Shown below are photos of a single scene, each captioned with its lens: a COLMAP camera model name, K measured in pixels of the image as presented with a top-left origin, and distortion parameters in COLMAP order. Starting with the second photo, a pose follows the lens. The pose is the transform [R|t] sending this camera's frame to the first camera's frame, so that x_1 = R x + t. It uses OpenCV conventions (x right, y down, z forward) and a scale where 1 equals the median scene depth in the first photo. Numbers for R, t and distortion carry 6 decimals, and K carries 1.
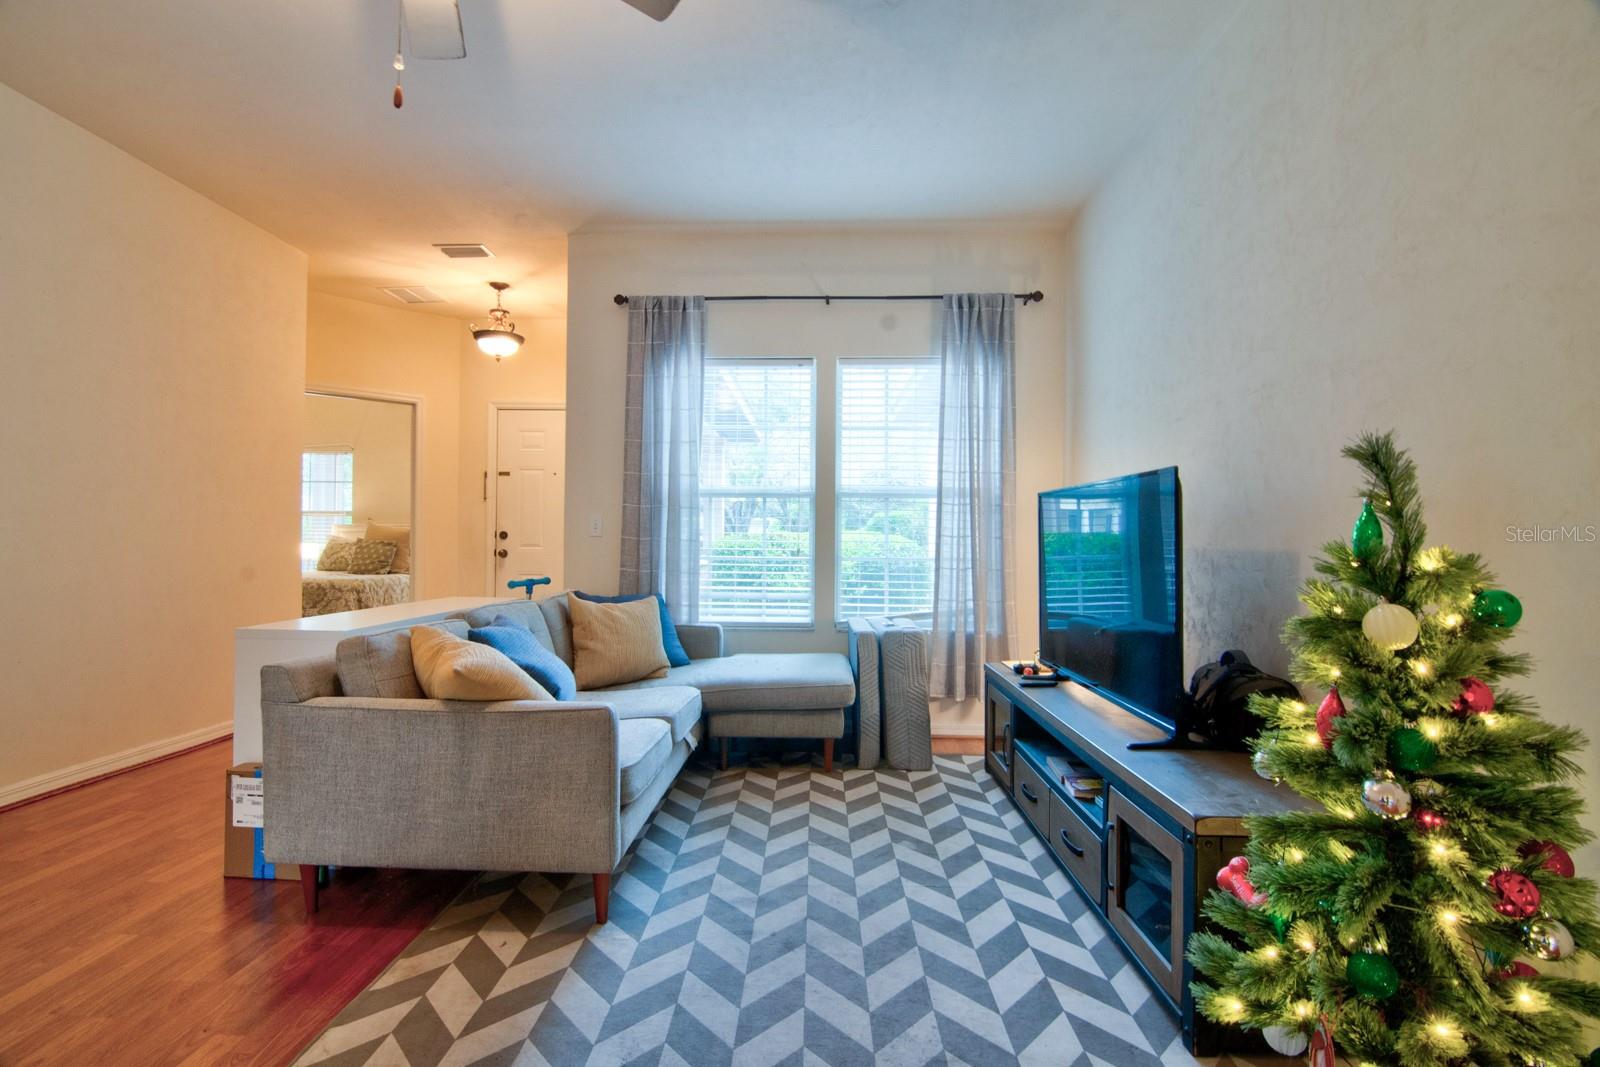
lens RADIAL K [[788.2, 0, 800.2], [0, 788.2, 526.6], [0, 0, 1]] dist [-0.005608, -0.011531]
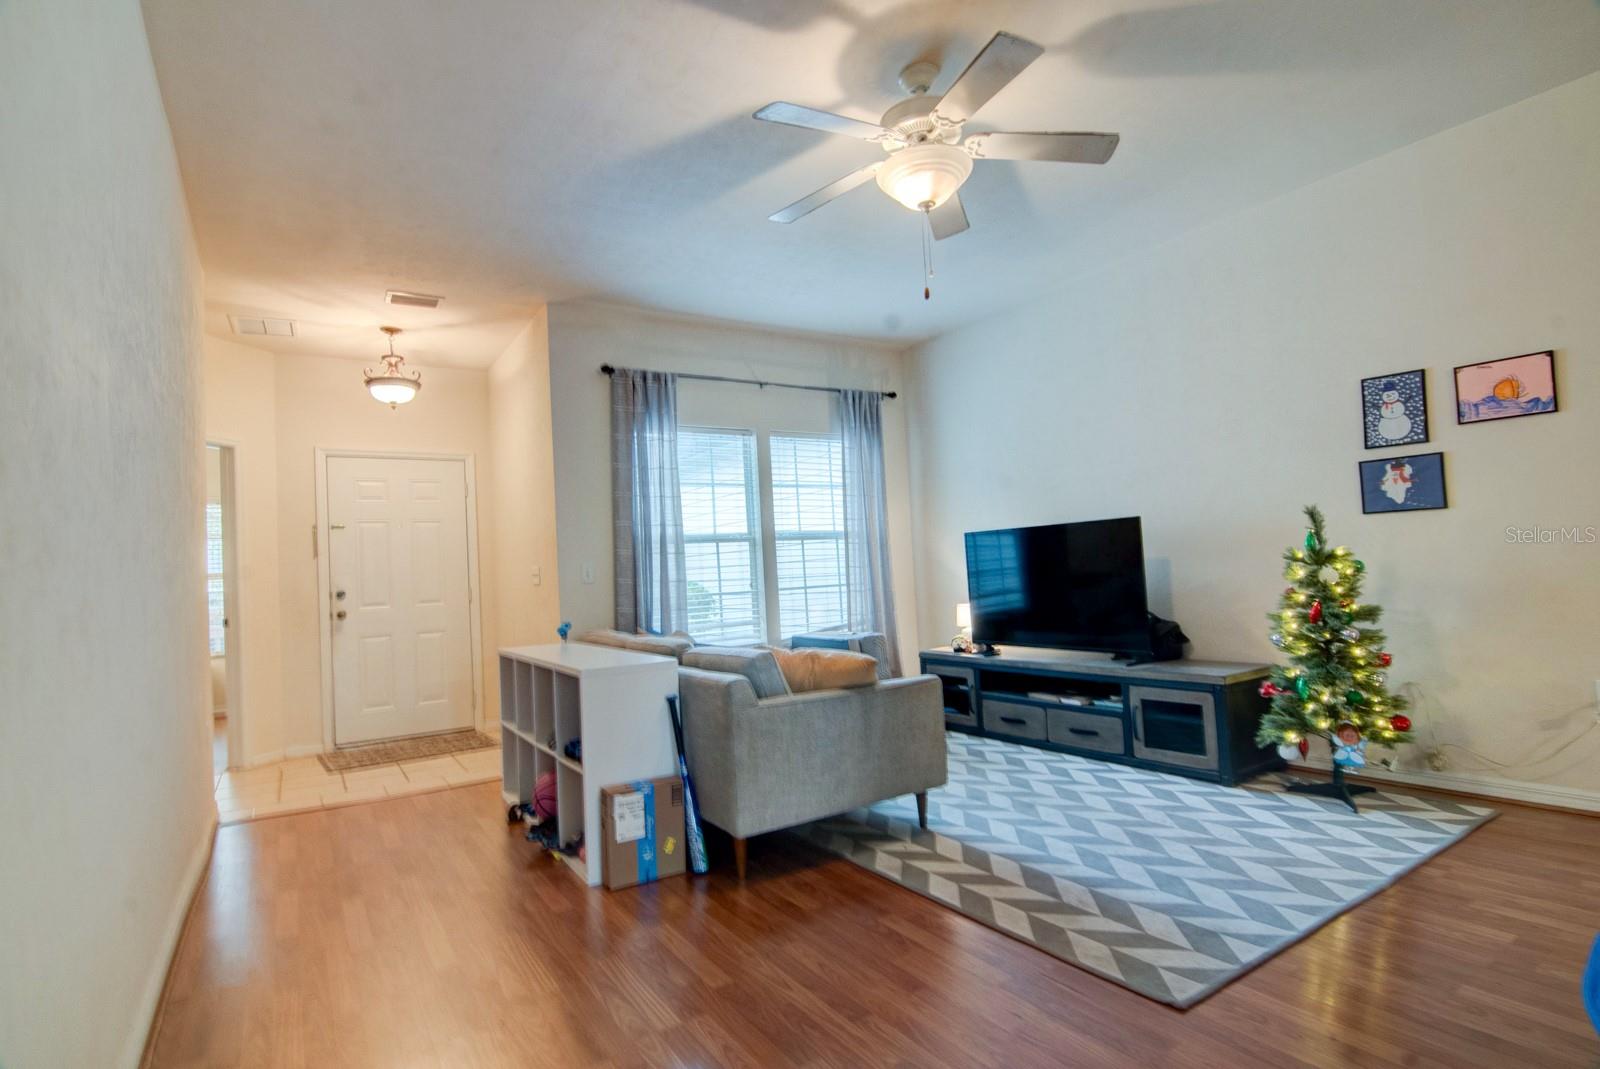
lens RADIAL K [[788.2, 0, 796.3], [0, 788.2, 534.5], [0, 0, 1]] dist [-0.005608, -0.011531]
pose [[0.827581, -0.022978, 0.560875, -0.643722], [0.049365, 0.998270, -0.031941, -0.005686], [-0.559171, 0.054122, 0.827284, -0.061925]]
